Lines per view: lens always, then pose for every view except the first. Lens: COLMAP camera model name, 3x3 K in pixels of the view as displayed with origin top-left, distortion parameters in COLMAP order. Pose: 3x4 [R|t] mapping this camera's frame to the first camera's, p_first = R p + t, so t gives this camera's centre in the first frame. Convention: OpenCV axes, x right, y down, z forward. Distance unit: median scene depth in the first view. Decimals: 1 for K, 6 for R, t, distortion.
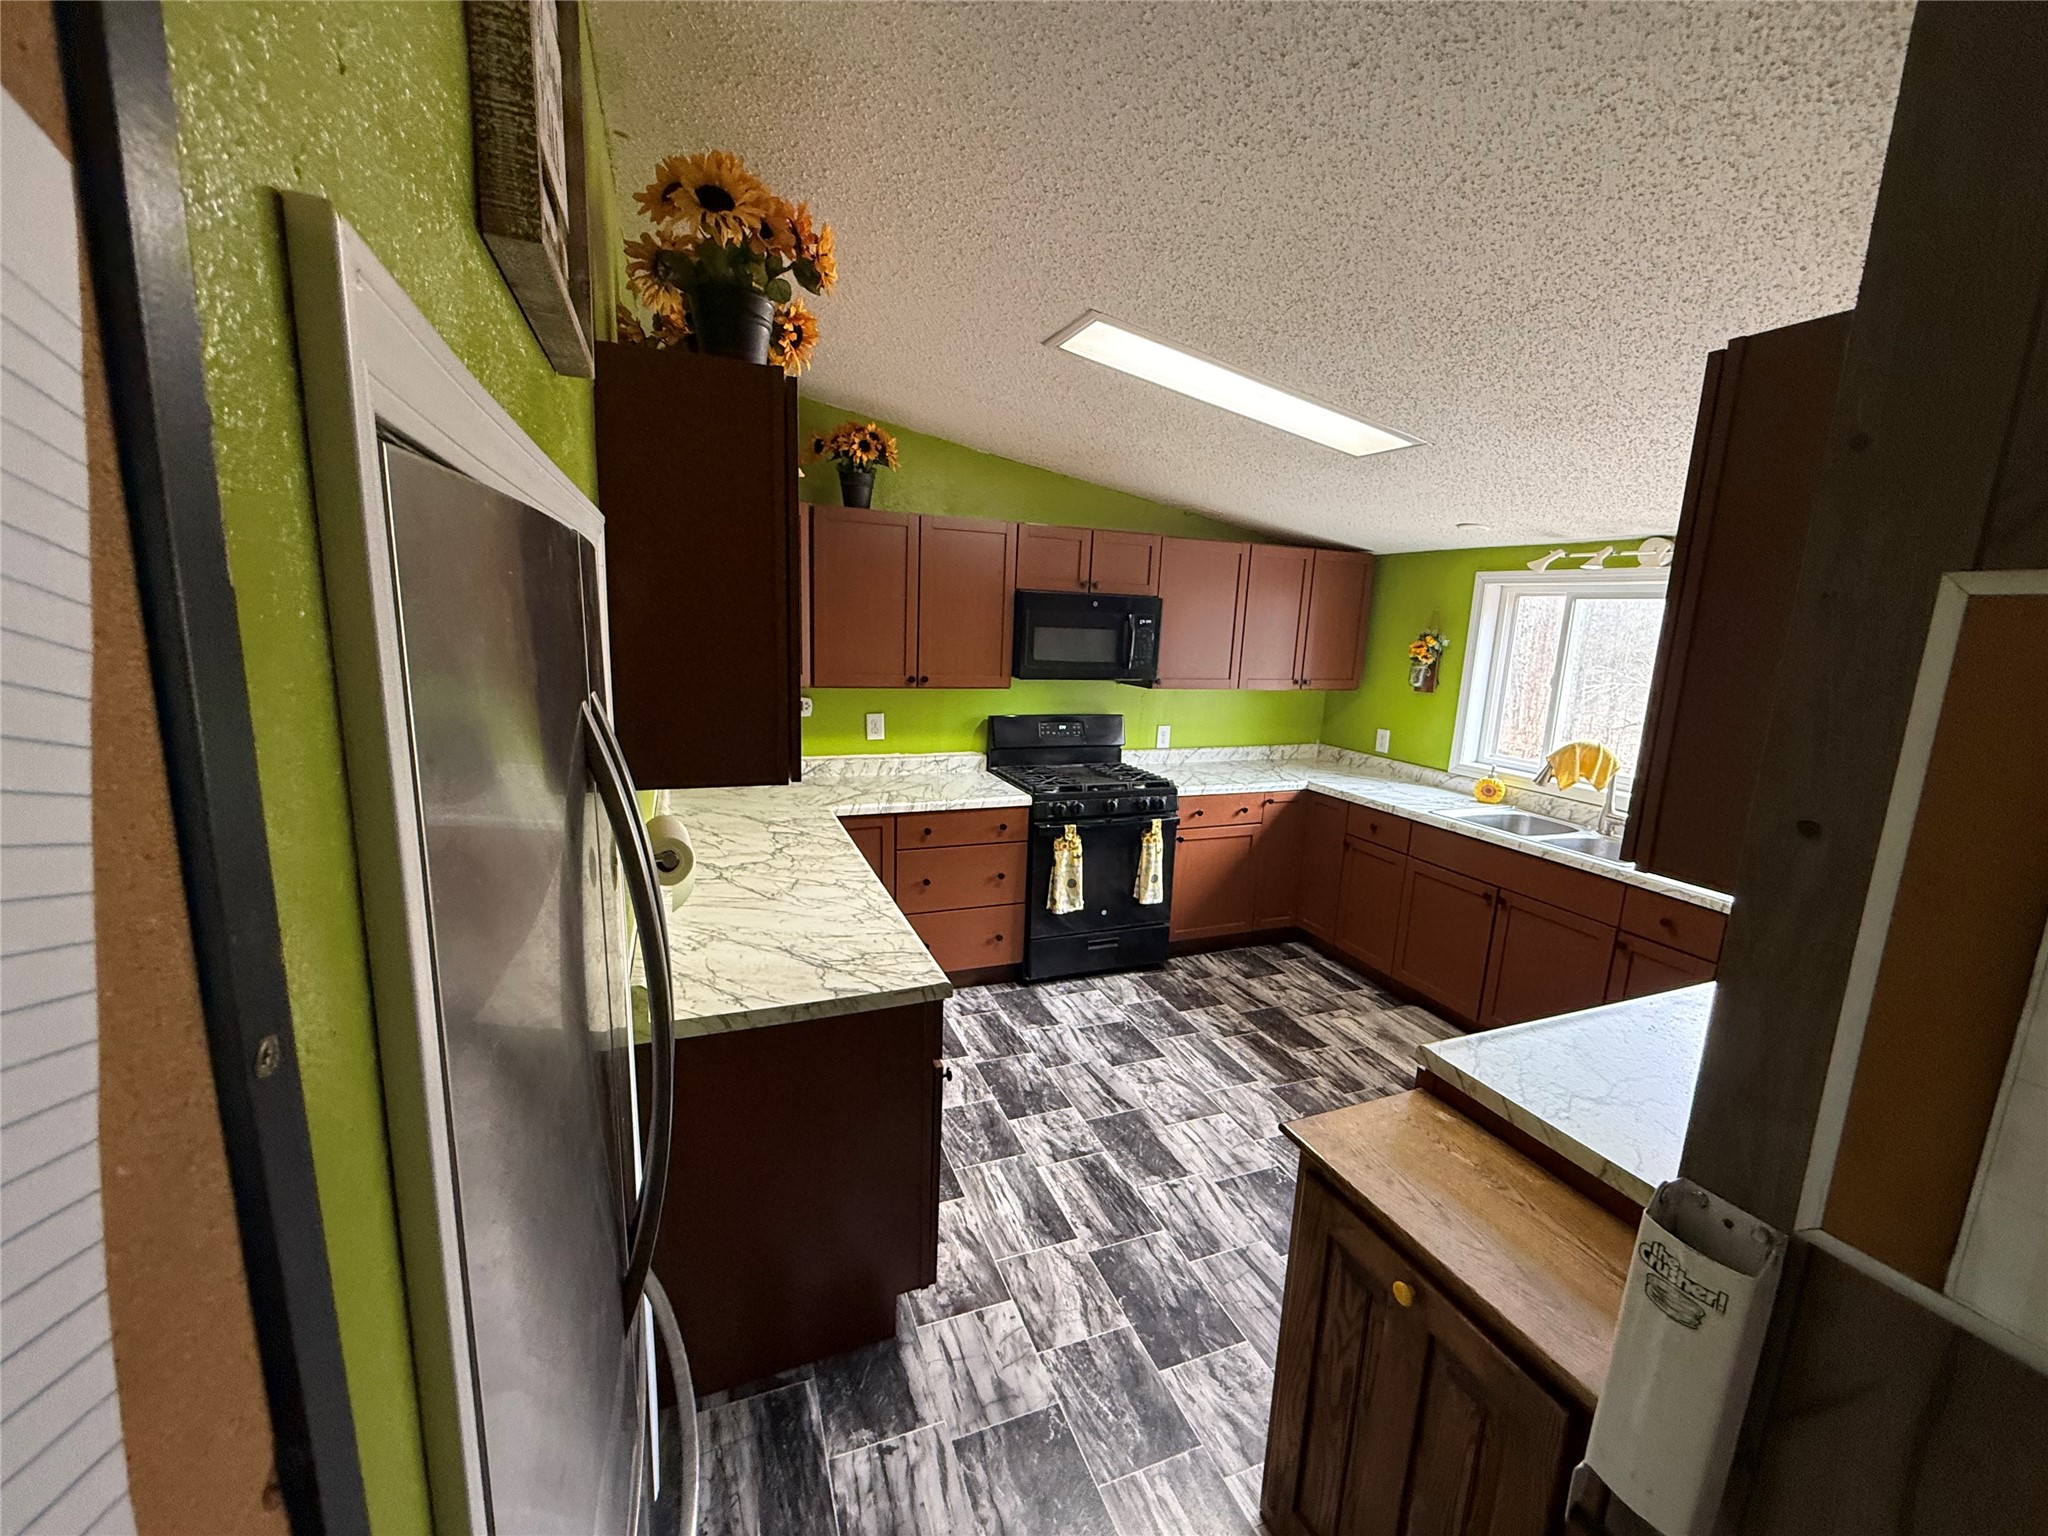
lens RADIAL K [[815.4, 0, 1020.9], [0, 815.4, 768.3], [0, 0, 1]] dist [-0.001359, -0.000081]
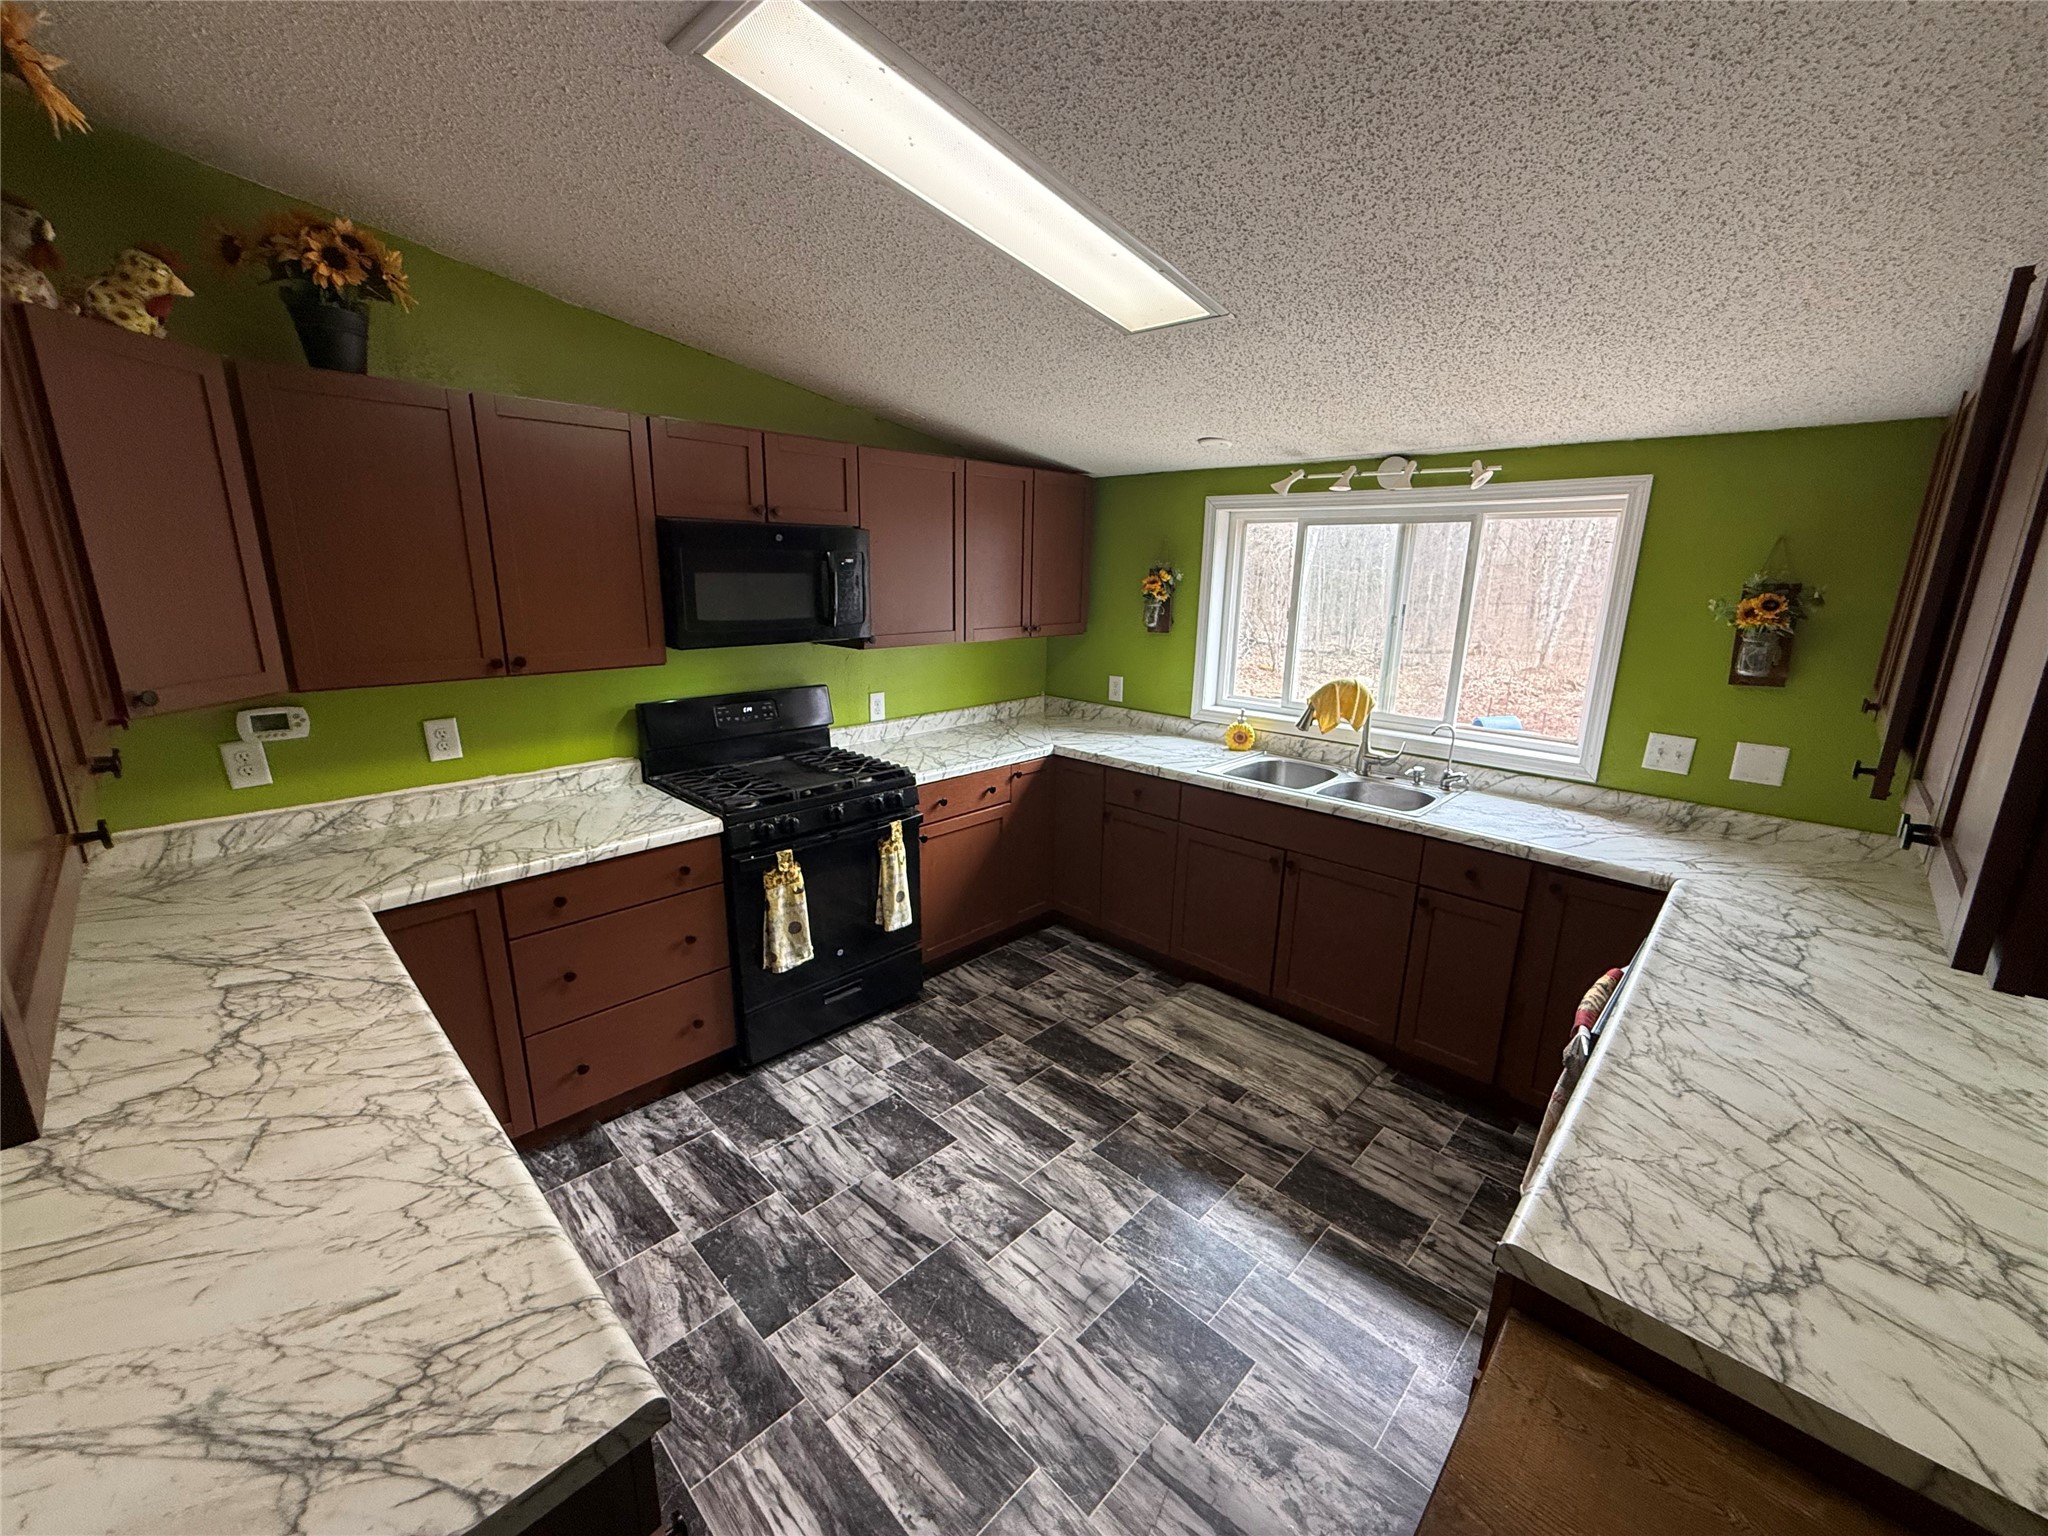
lens RADIAL K [[815.4, 0, 1021.2], [0, 815.4, 768.5], [0, 0, 1]] dist [-0.001359, -0.000081]
pose [[0.913129, -0.123101, 0.388641, -0.018936], [0.094894, 0.991316, 0.091040, -0.048488], [-0.396474, -0.046252, 0.916880, 0.264916]]
